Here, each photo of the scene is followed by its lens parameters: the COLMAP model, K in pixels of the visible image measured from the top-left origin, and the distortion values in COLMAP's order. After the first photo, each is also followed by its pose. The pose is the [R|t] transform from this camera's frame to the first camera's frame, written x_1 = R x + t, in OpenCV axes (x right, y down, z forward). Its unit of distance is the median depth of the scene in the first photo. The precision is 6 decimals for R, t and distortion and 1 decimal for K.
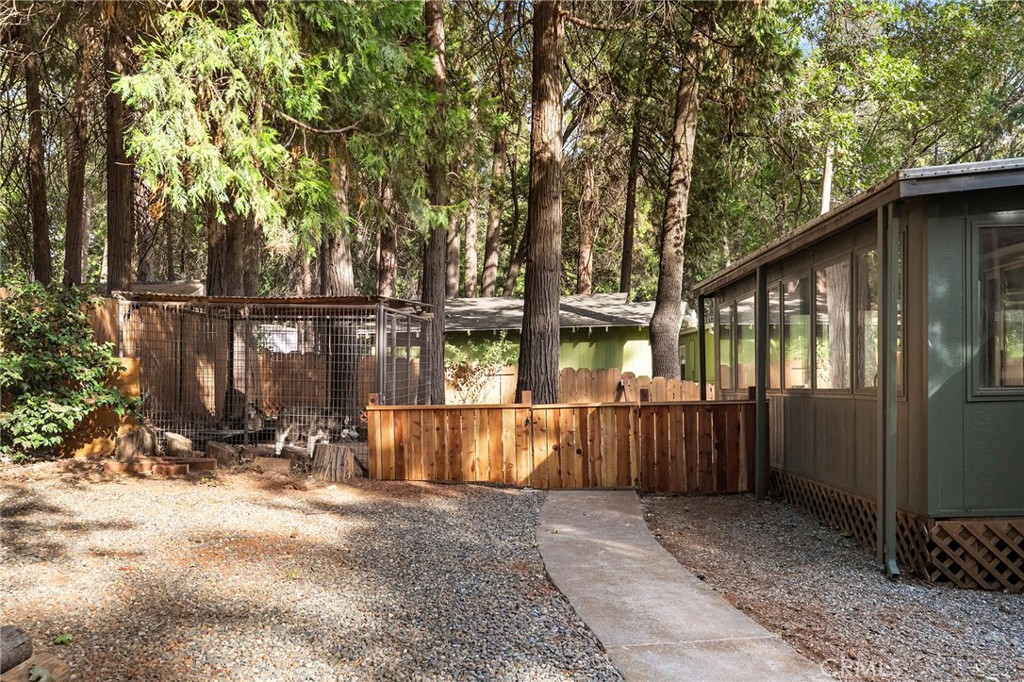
lens RADIAL K [[815.9, 0, 502.6], [0, 815.9, 373.9], [0, 0, 1]] dist [0.001557, 0.008156]
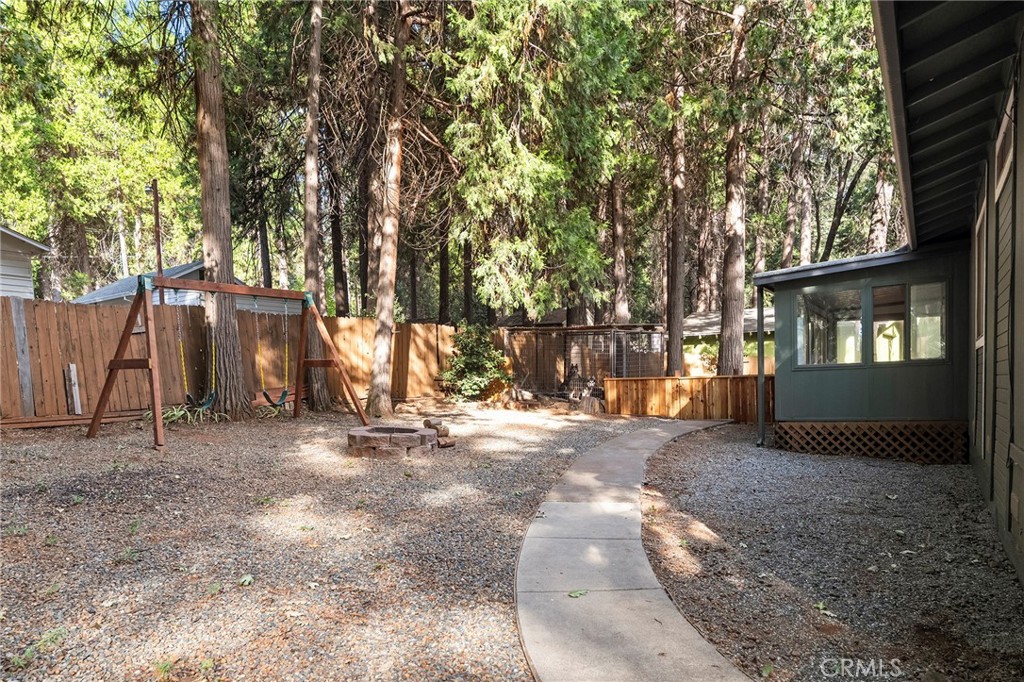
lens RADIAL K [[741.1, 0, 511.6], [0, 741.1, 342.3], [0, 0, 1]] dist [-0.000101, 0.001177]
pose [[0.860354, -0.028546, -0.508897, 0.613748], [0.012981, 0.999334, -0.034111, 0.009264], [0.509531, 0.022742, 0.860152, -0.772319]]
